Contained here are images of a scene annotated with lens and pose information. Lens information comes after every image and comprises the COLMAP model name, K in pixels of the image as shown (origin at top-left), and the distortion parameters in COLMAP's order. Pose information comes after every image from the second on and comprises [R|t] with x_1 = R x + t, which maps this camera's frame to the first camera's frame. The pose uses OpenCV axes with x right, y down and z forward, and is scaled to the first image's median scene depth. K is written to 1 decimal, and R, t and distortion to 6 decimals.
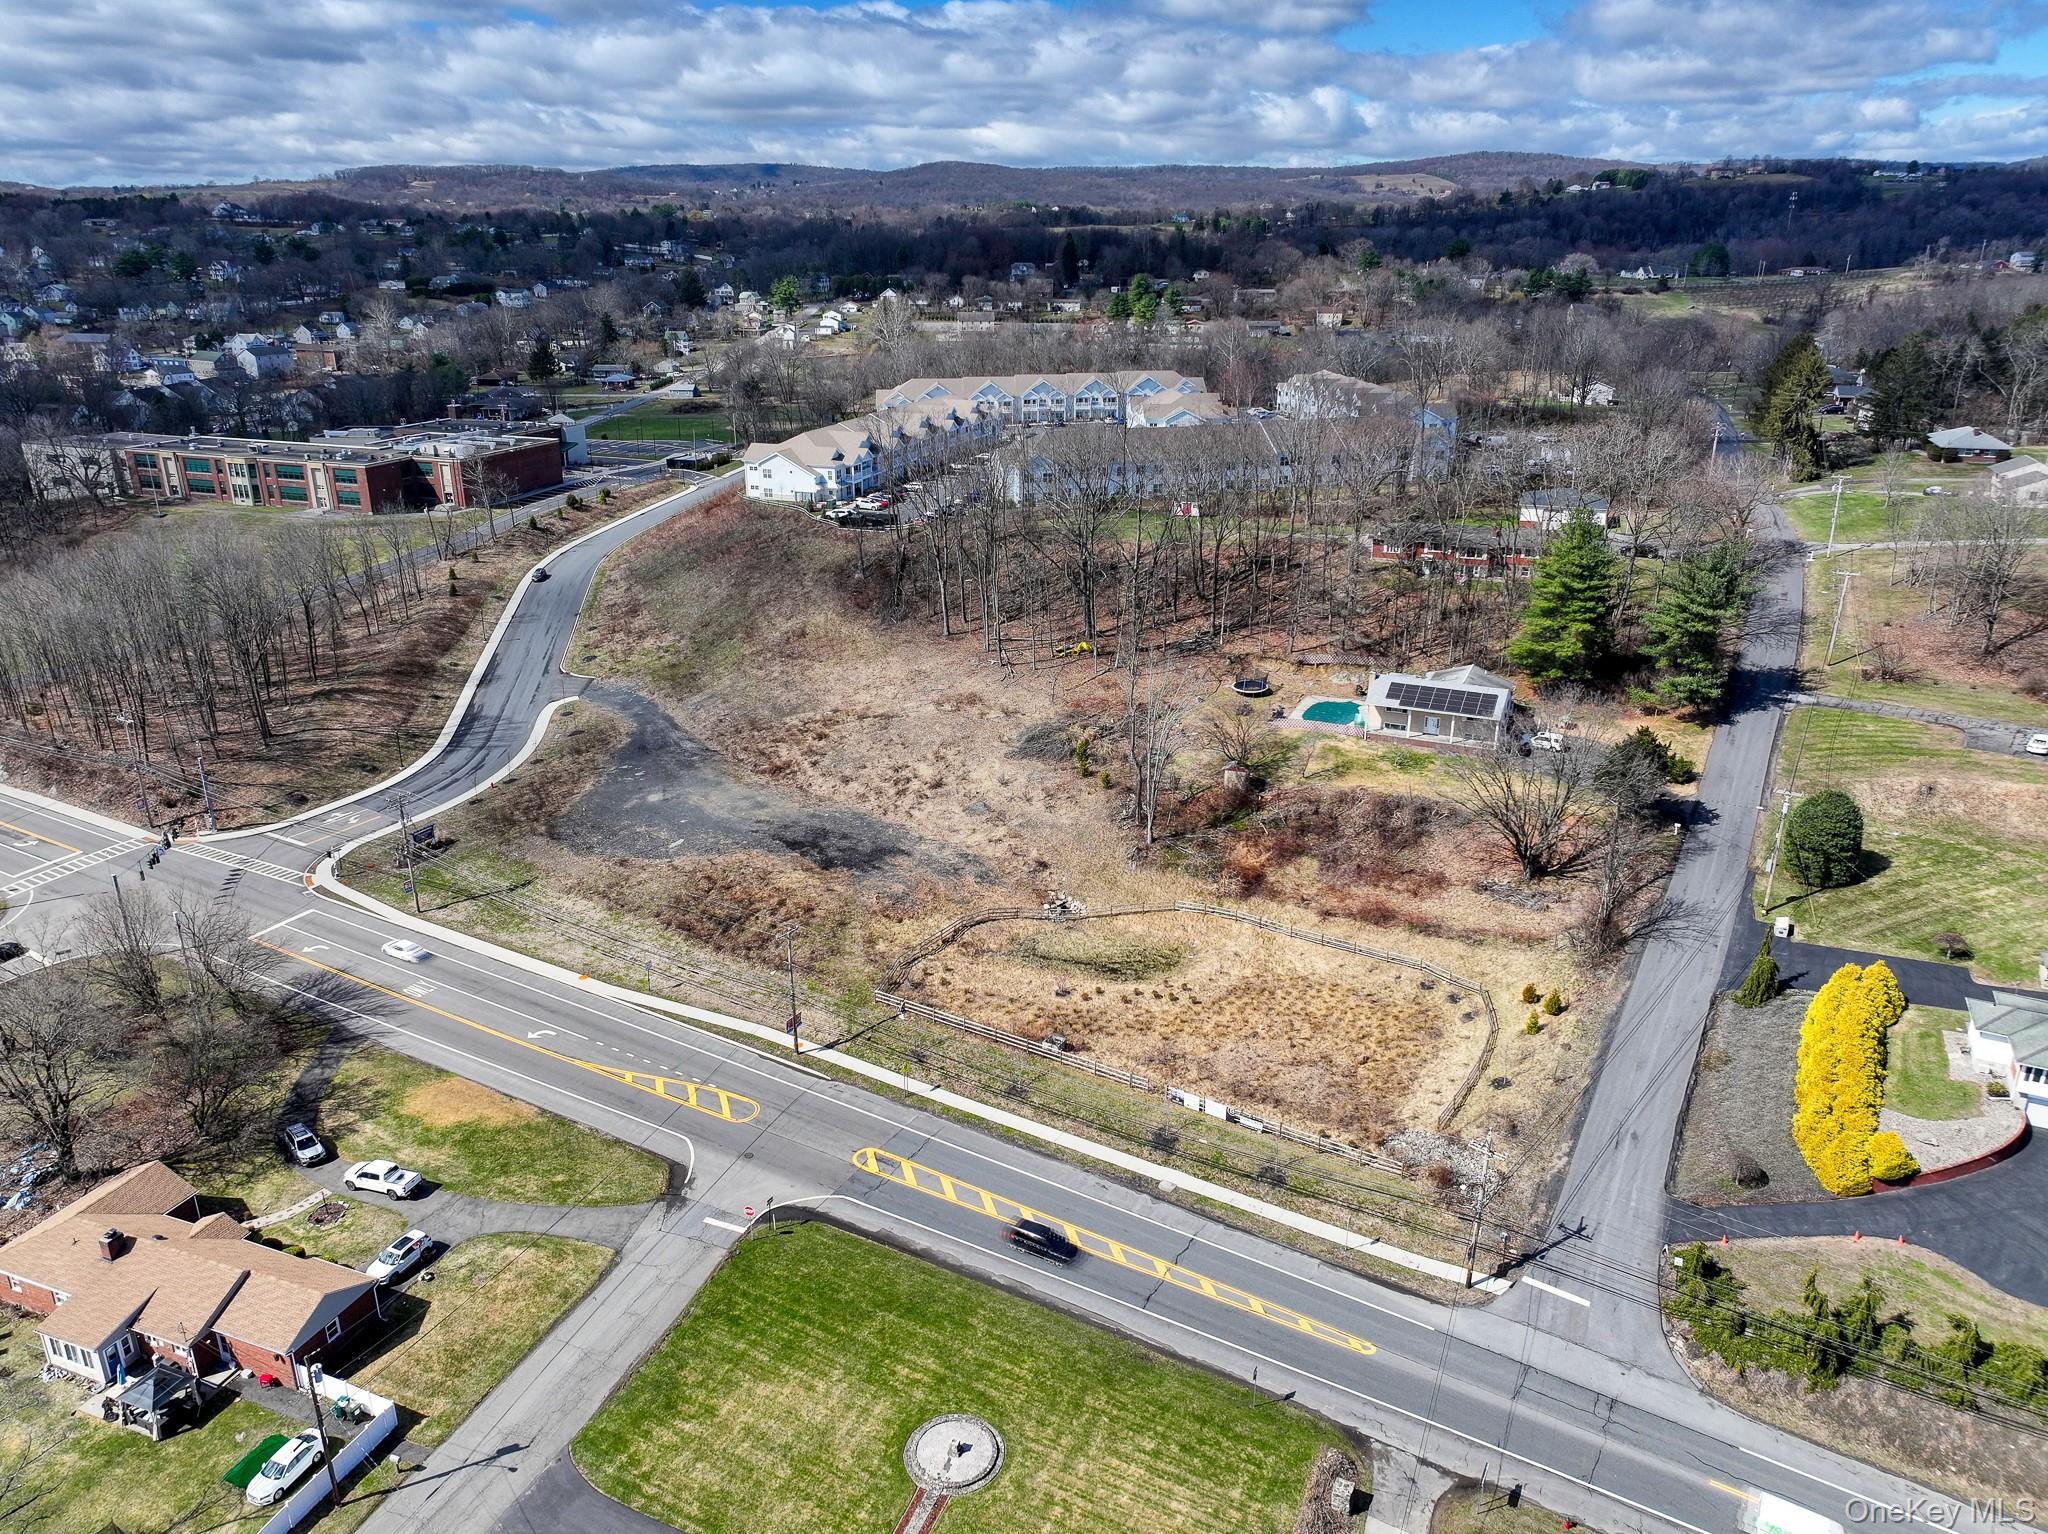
lens RADIAL K [[1443.8, 0, 1024.0], [0, 1443.8, 767.0], [0, 0, 1]] dist [0.008511, 0.008761]
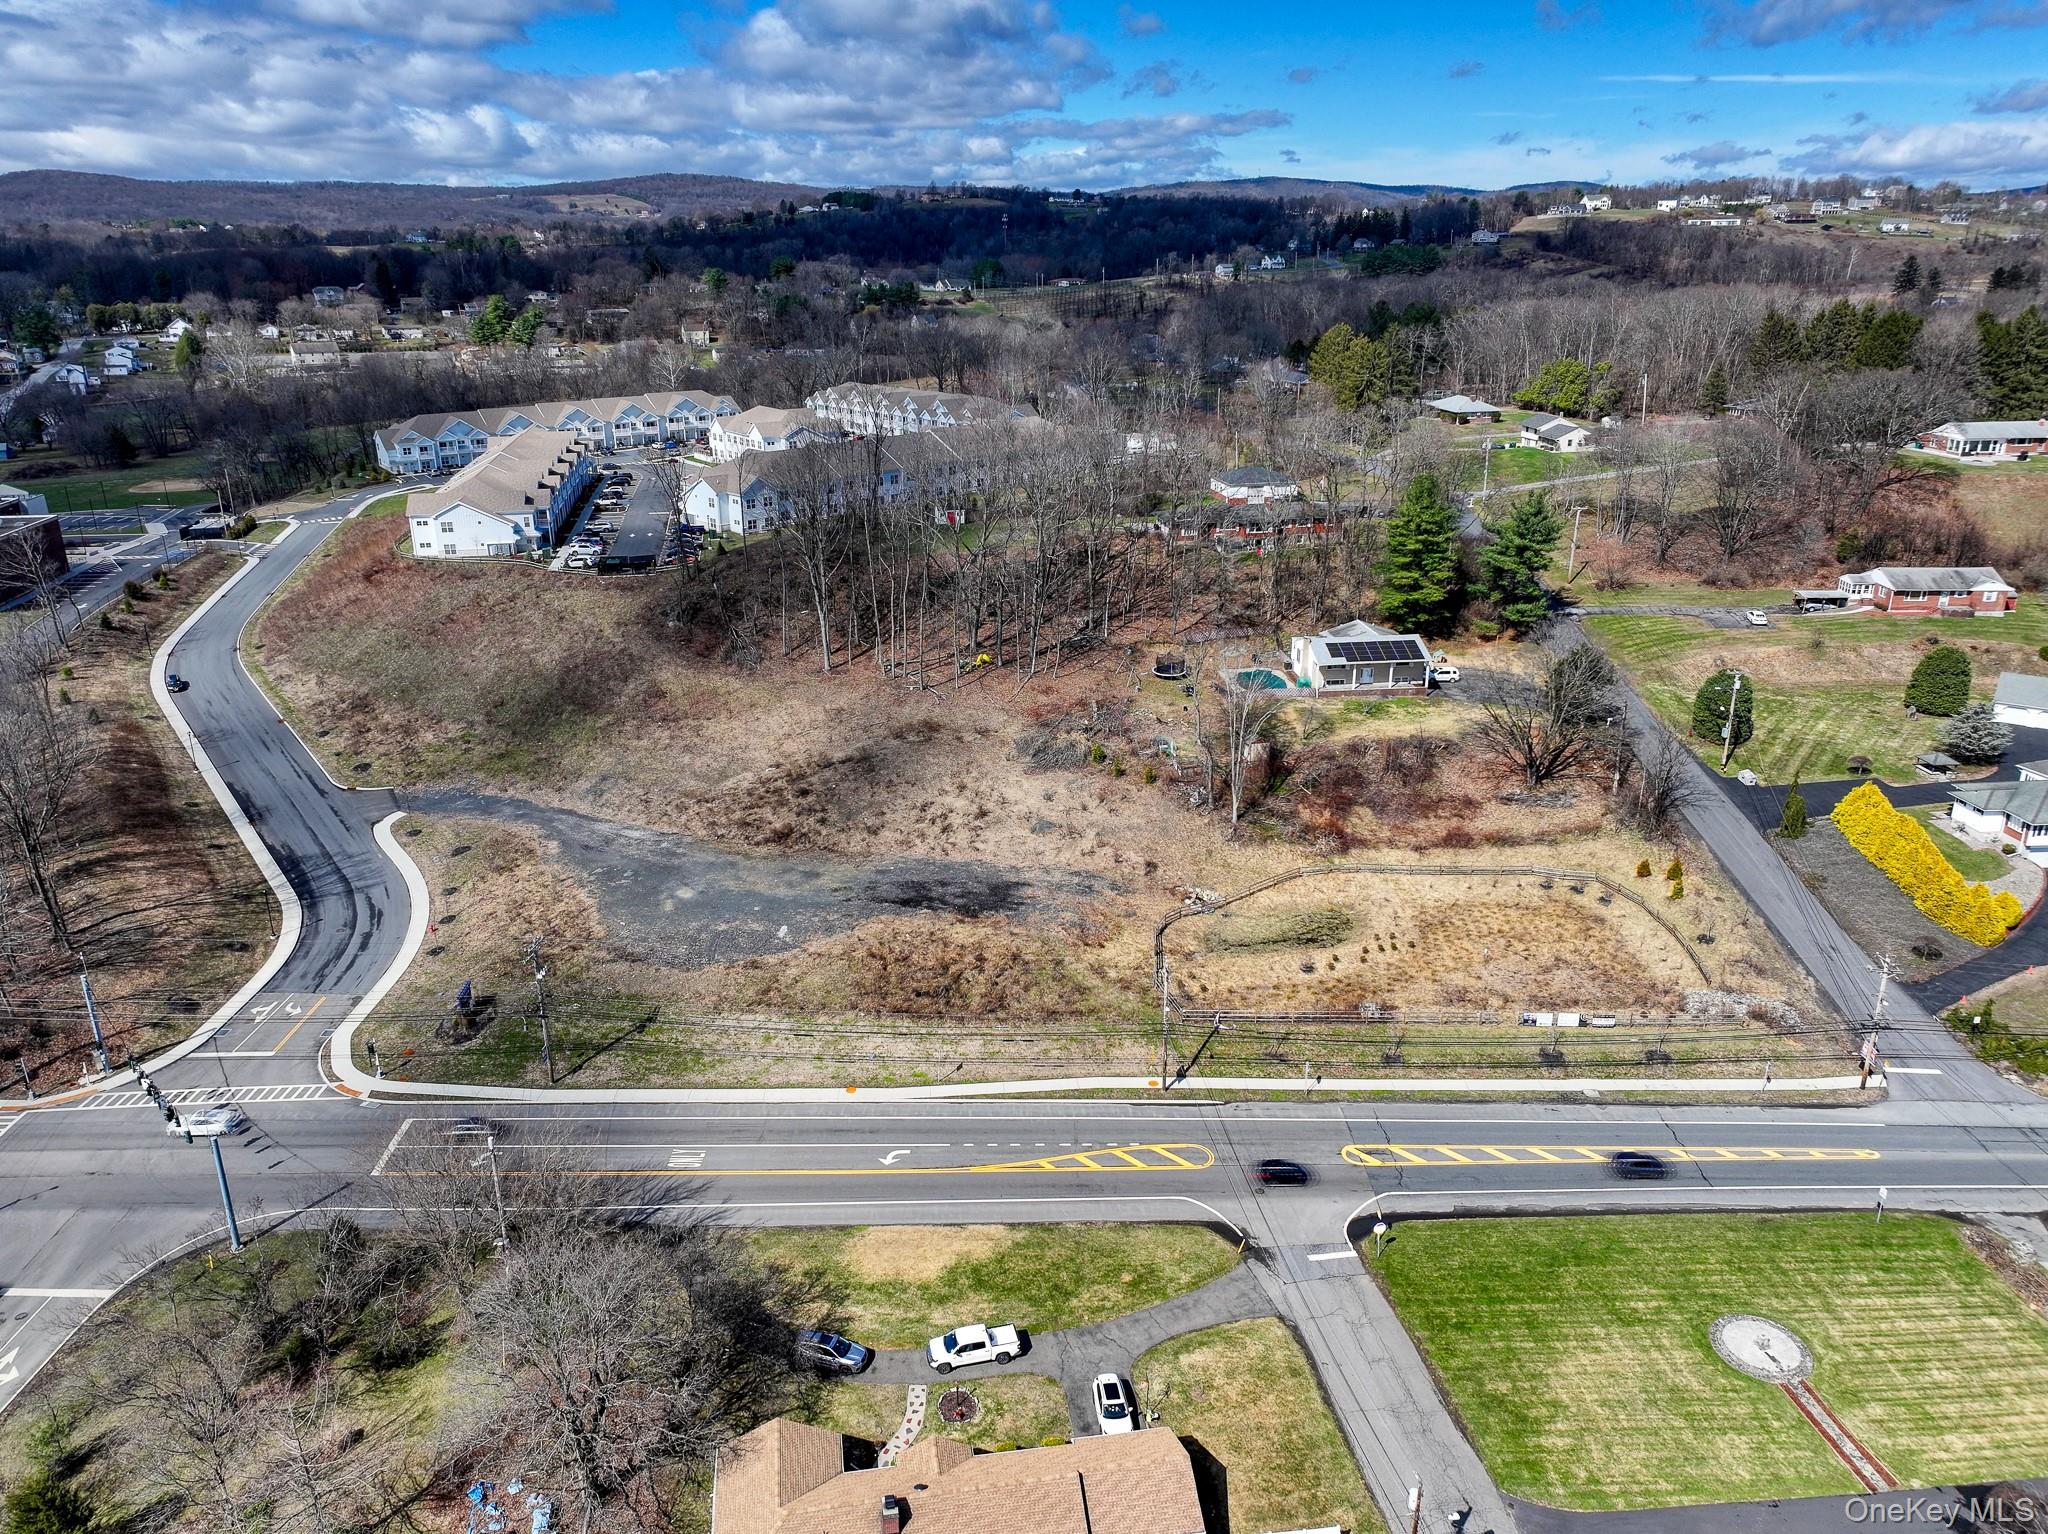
lens RADIAL K [[1435.3, 0, 1024.0], [0, 1435.3, 767.0], [0, 0, 1]] dist [-0.000435, 0.012084]
pose [[0.861723, -0.178795, 0.474833, -0.491102], [0.183571, 0.982320, 0.036742, -0.049020], [-0.473007, 0.055504, 0.879309, 0.146842]]
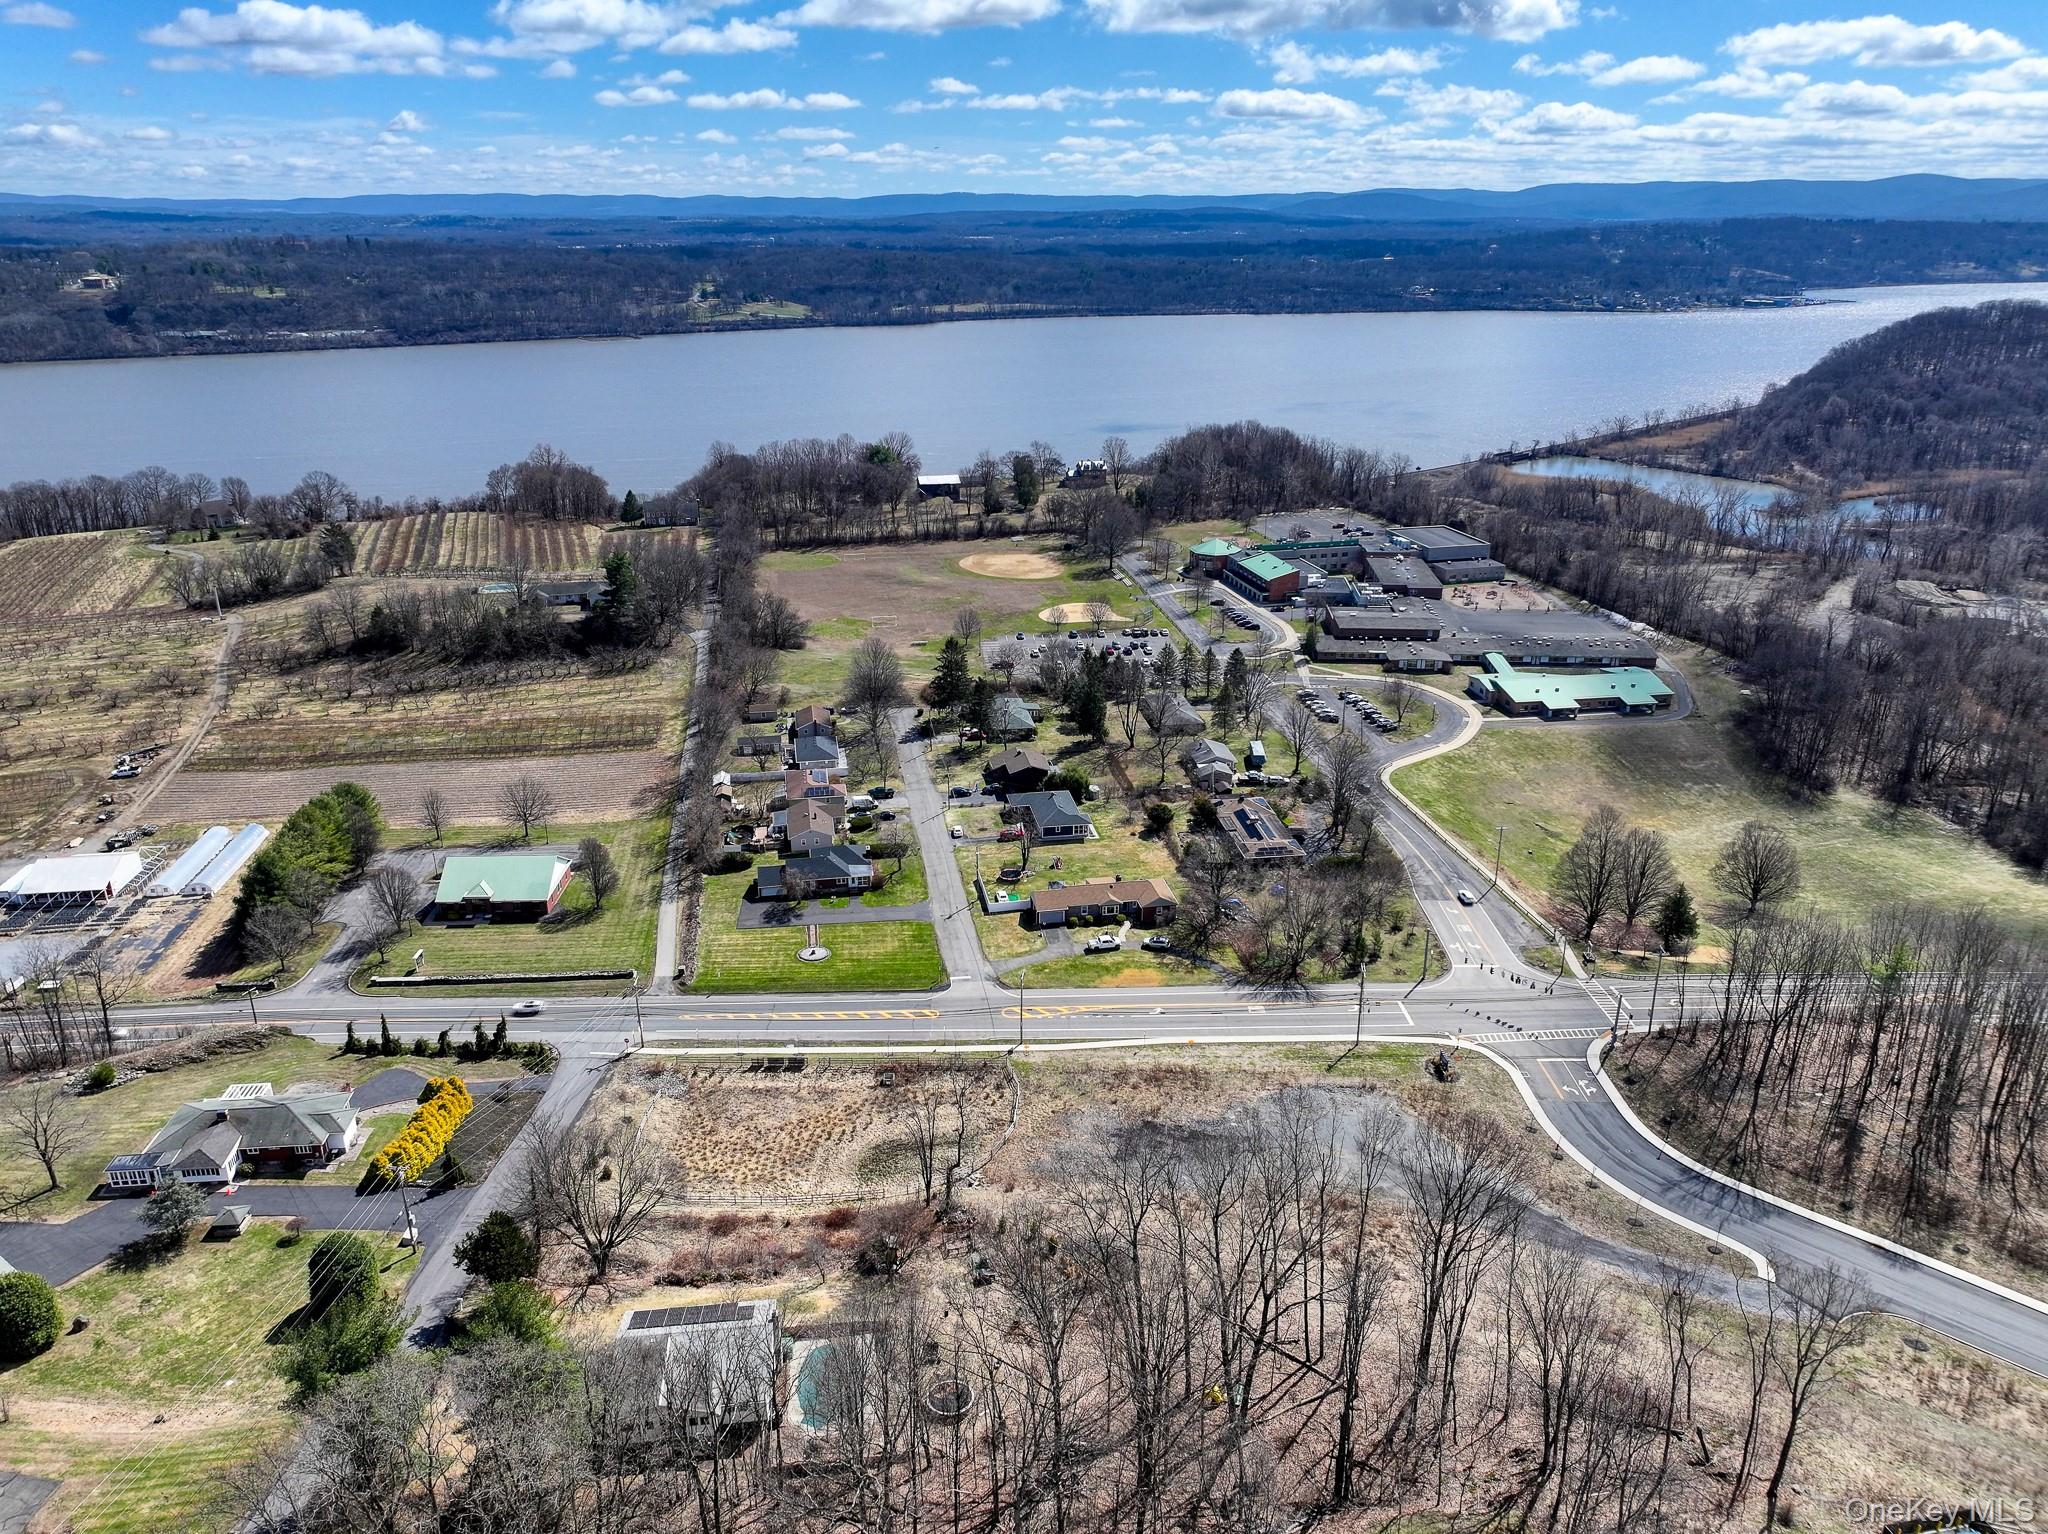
lens RADIAL K [[1438.9, 0, 1024.0], [0, 1438.9, 767.0], [0, 0, 1]] dist [-0.002479, 0.019919]
pose [[-0.852895, 0.192342, -0.485360, 0.473025], [-0.182143, 0.761626, 0.621892, -0.867543], [0.489279, 0.618813, -0.614554, 1.412550]]
